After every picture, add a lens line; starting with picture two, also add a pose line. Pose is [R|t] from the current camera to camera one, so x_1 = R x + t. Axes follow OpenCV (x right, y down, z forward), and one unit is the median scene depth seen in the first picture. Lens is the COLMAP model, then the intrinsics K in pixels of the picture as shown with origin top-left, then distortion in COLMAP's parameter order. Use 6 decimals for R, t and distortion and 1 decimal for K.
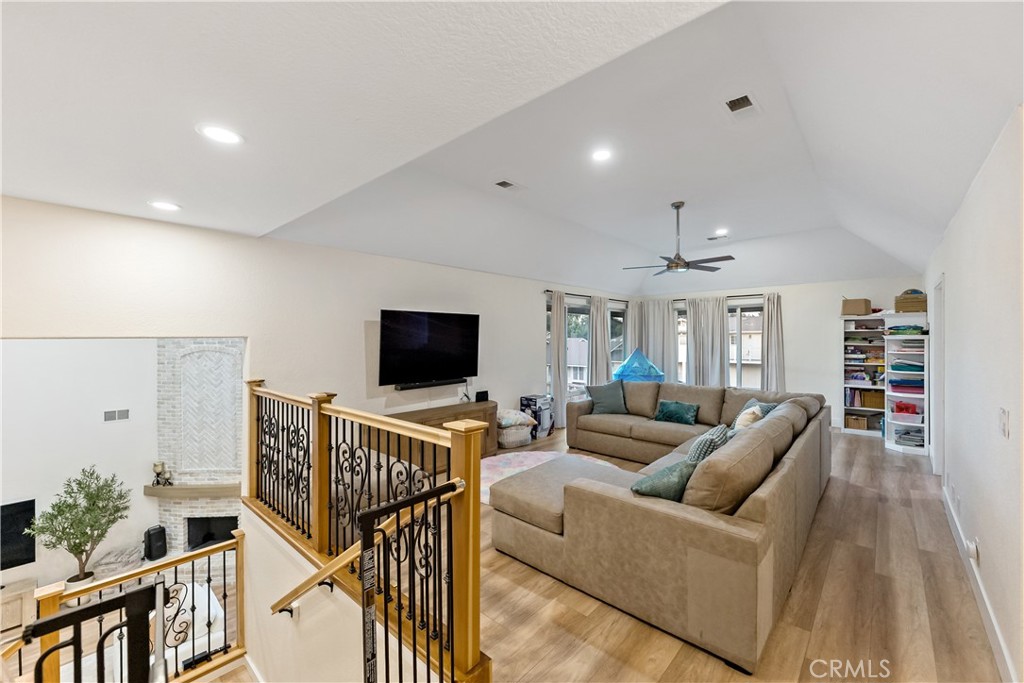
lens RADIAL K [[417.0, 0, 513.9], [0, 417.0, 333.4], [0, 0, 1]] dist [-0.002326, -0.000329]
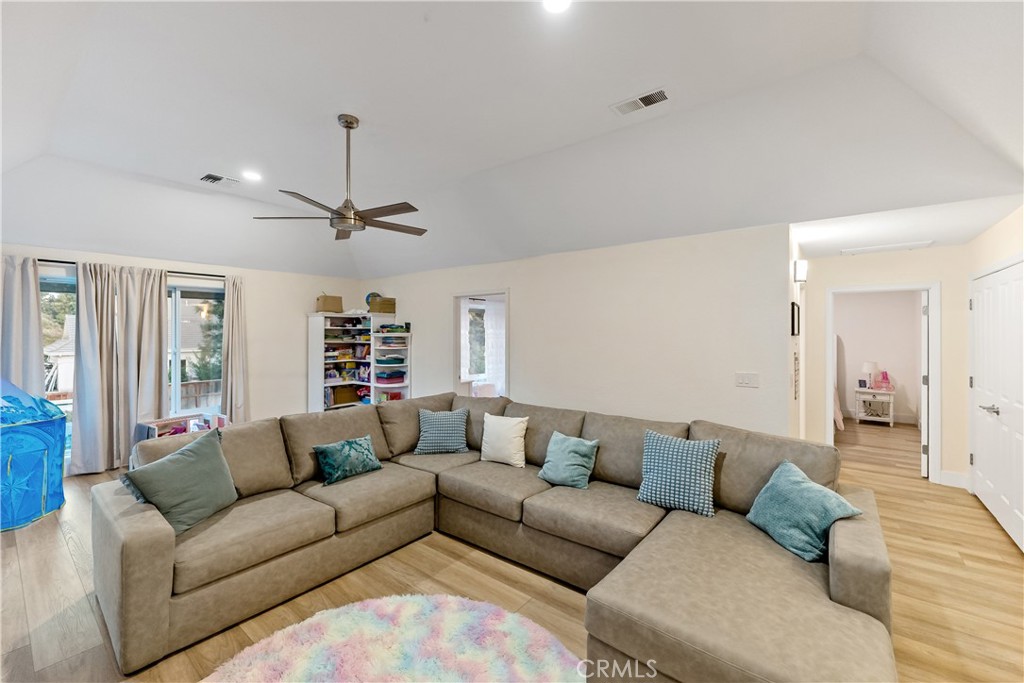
lens RADIAL K [[417.0, 0, 513.9], [0, 417.0, 333.4], [0, 0, 1]] dist [-0.002326, -0.000329]
pose [[-0.064734, 0.000849, 0.997902, -0.193389], [-0.008708, 0.999961, -0.001416, 0.003760], [-0.997865, -0.008781, -0.064724, 0.636855]]
